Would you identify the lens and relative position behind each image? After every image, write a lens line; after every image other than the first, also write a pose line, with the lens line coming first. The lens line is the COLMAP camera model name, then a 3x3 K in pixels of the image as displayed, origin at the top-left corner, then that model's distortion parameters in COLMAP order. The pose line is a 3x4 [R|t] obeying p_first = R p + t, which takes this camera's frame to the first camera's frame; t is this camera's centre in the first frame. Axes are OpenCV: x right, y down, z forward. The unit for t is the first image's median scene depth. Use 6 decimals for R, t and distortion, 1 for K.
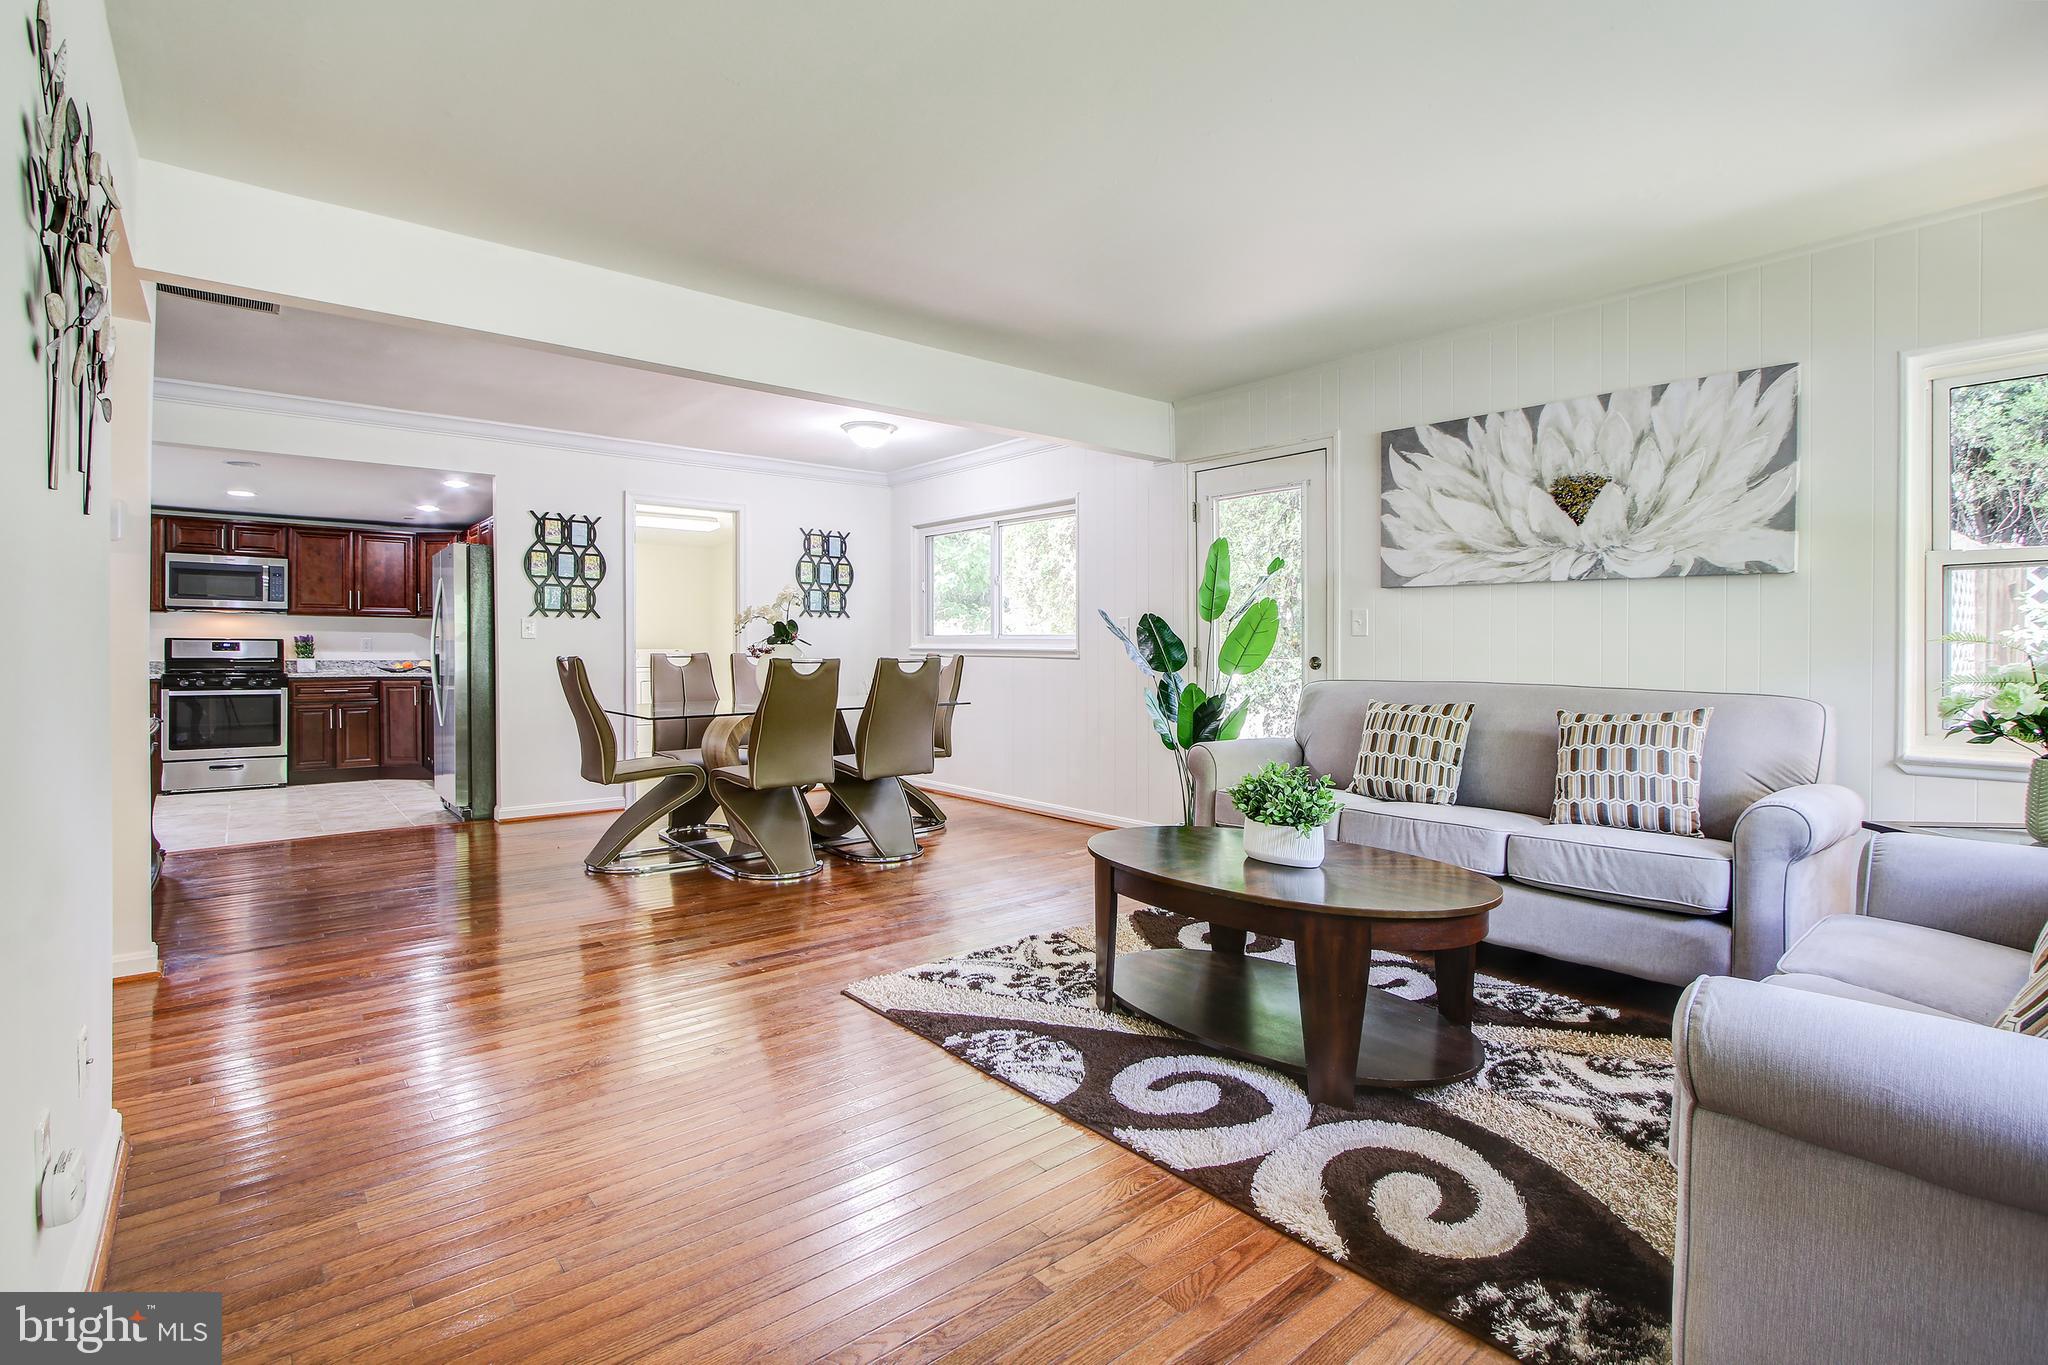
lens RADIAL K [[930.4, 0, 1014.3], [0, 930.4, 648.7], [0, 0, 1]] dist [-0.011542, 0.000579]
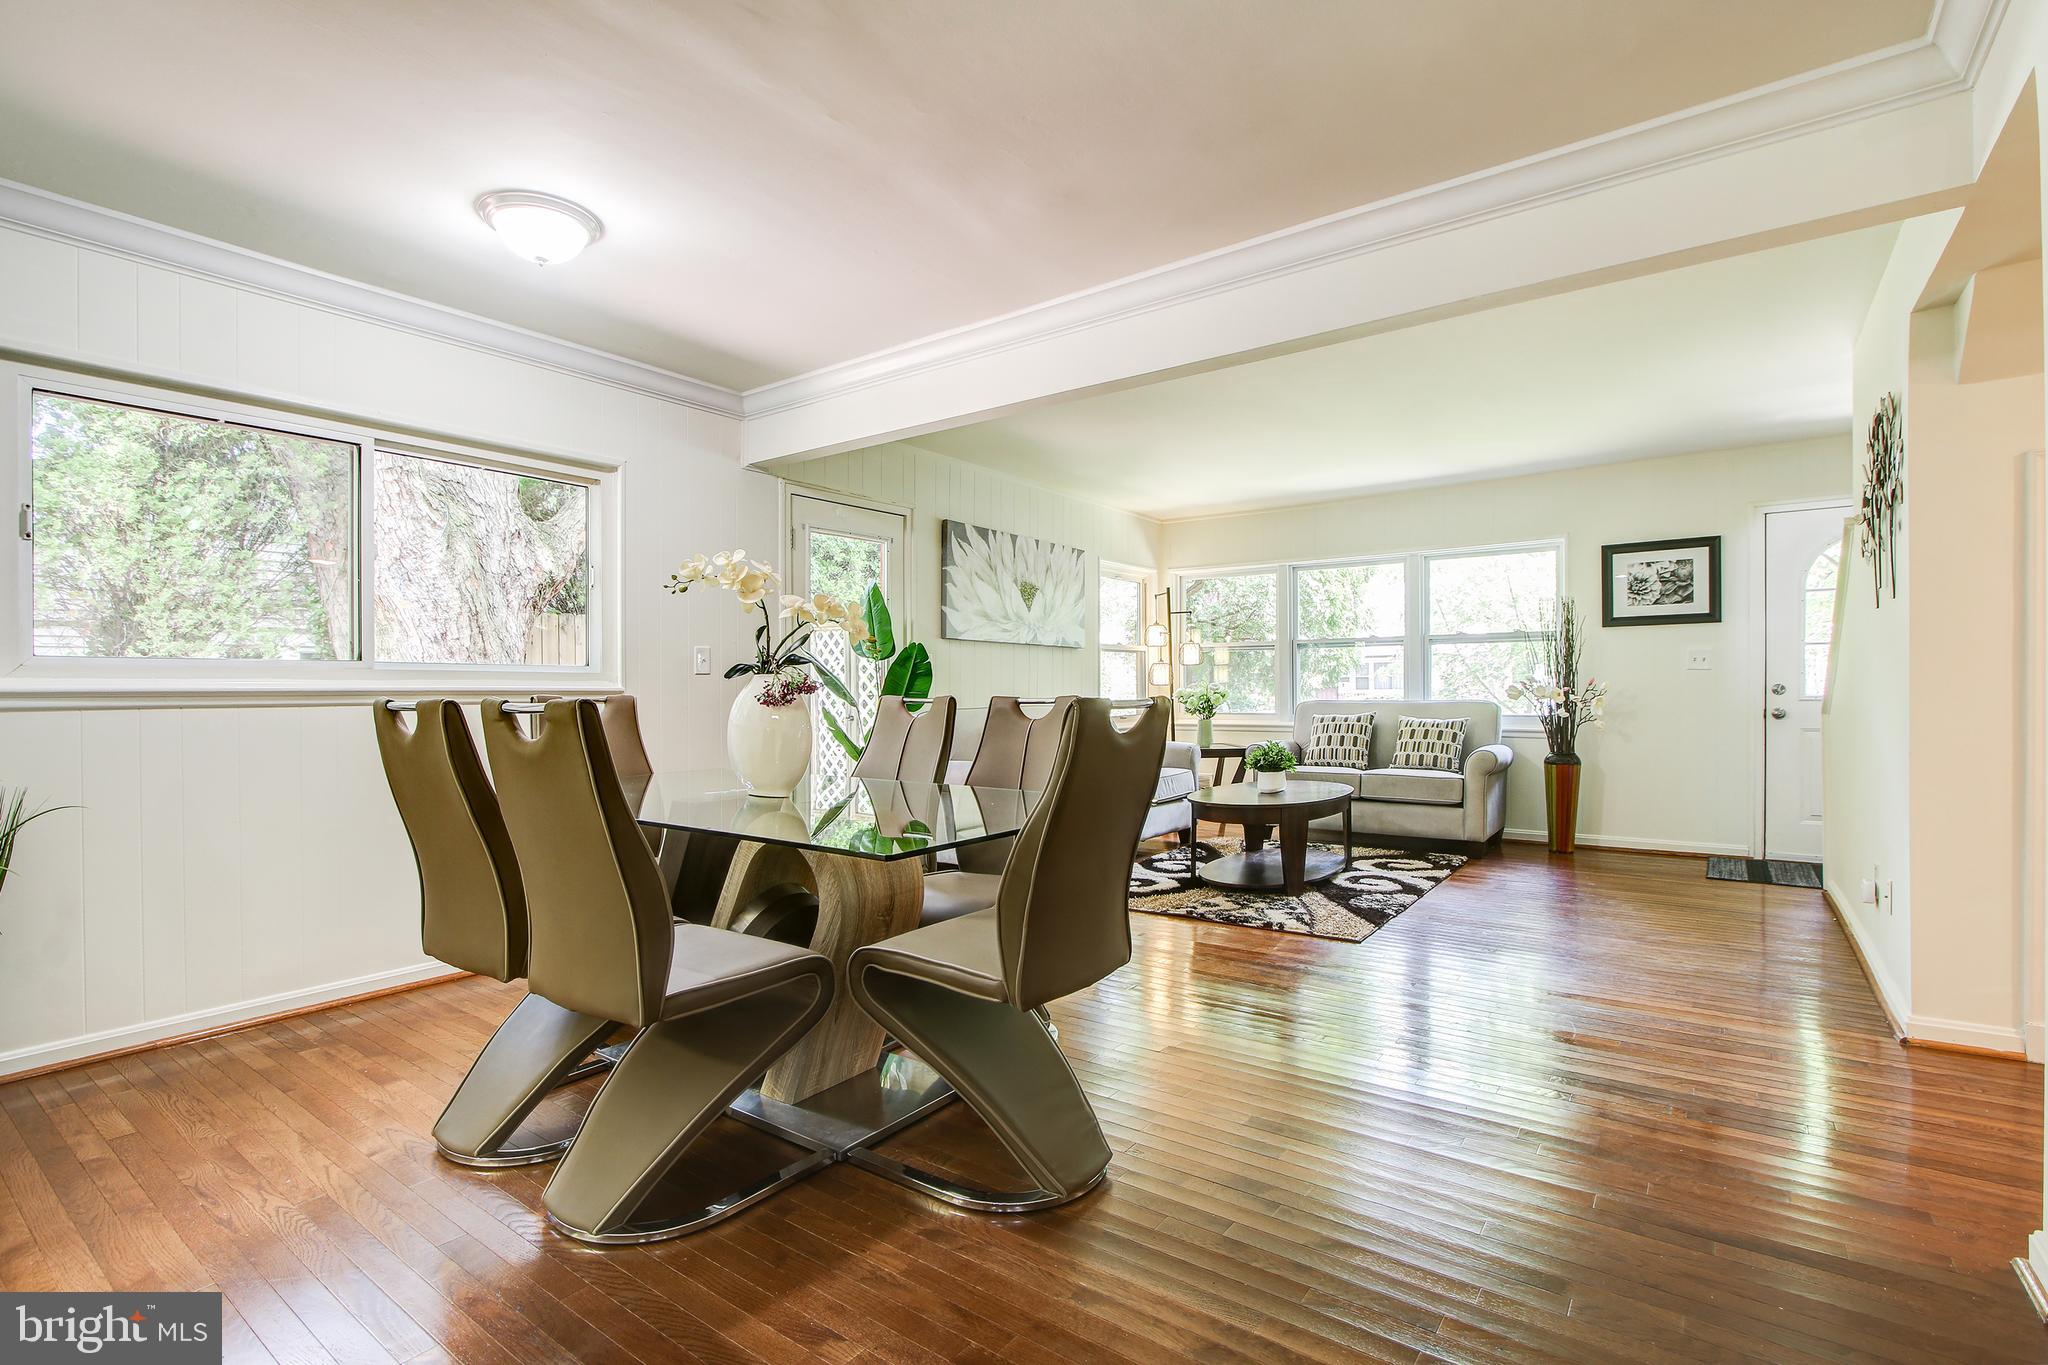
lens RADIAL K [[956.0, 0, 1024.0], [0, 956.0, 682.5], [0, 0, 1]] dist [-0.013003, -0.000013]
pose [[-0.231835, 0.003657, 0.972748, -1.060509], [0.007959, 0.999967, -0.001862, 0.001076], [-0.972722, 0.007310, -0.231857, 1.357698]]
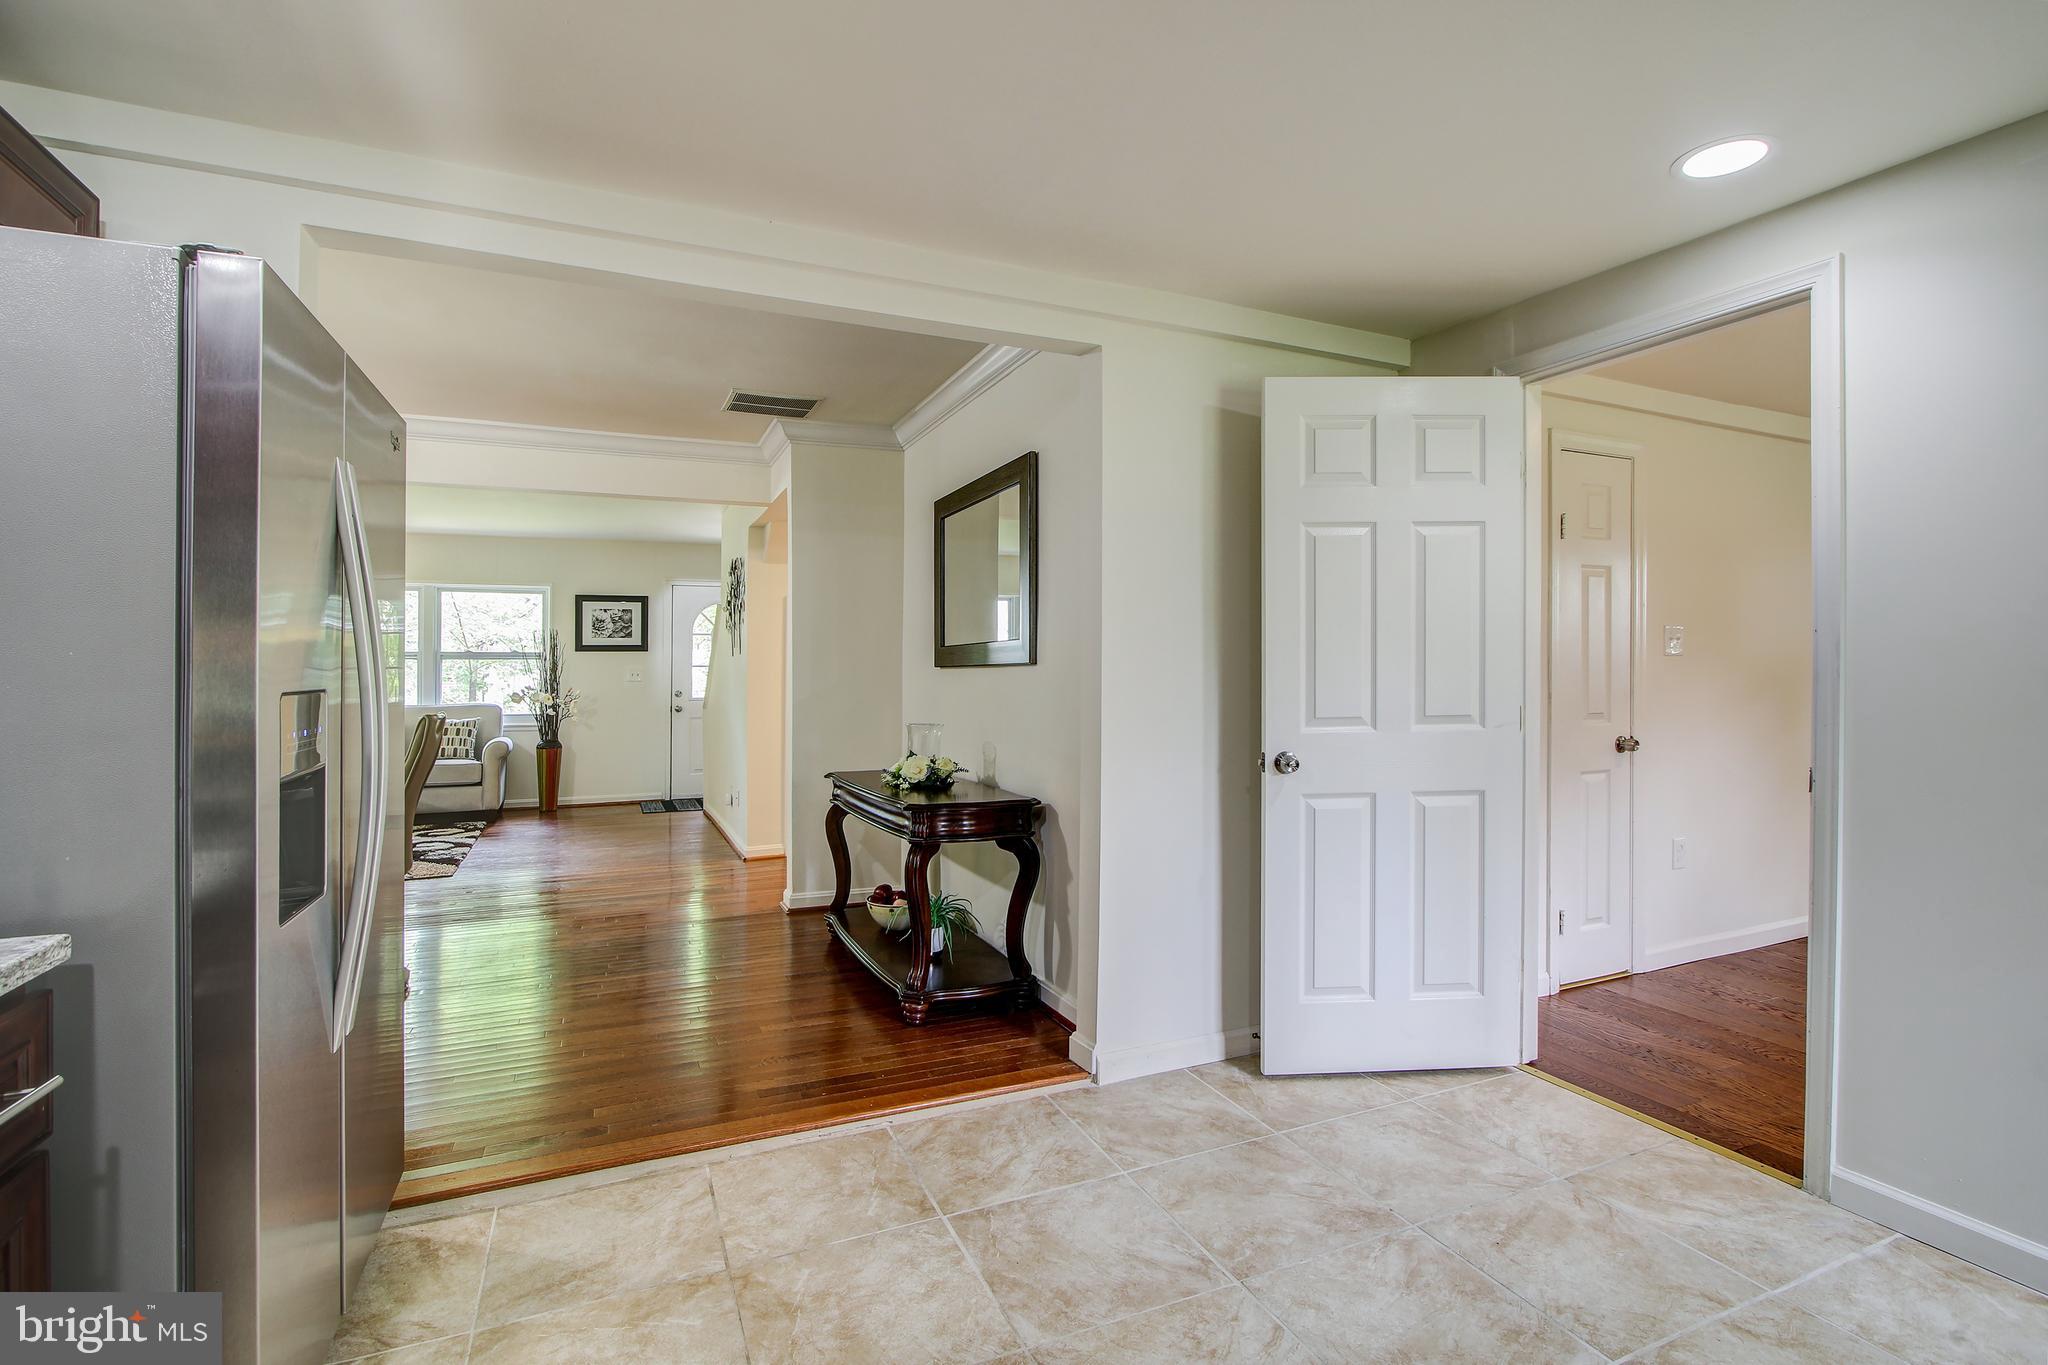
lens RADIAL K [[909.4, 0, 1022.8], [0, 909.4, 677.1], [0, 0, 1]] dist [-0.010807, 0.000641]
pose [[-0.962860, 0.003311, 0.269981, -1.356861], [0.003628, 0.999993, 0.000676, -0.022461], [-0.269977, 0.001630, -0.962865, 1.849102]]
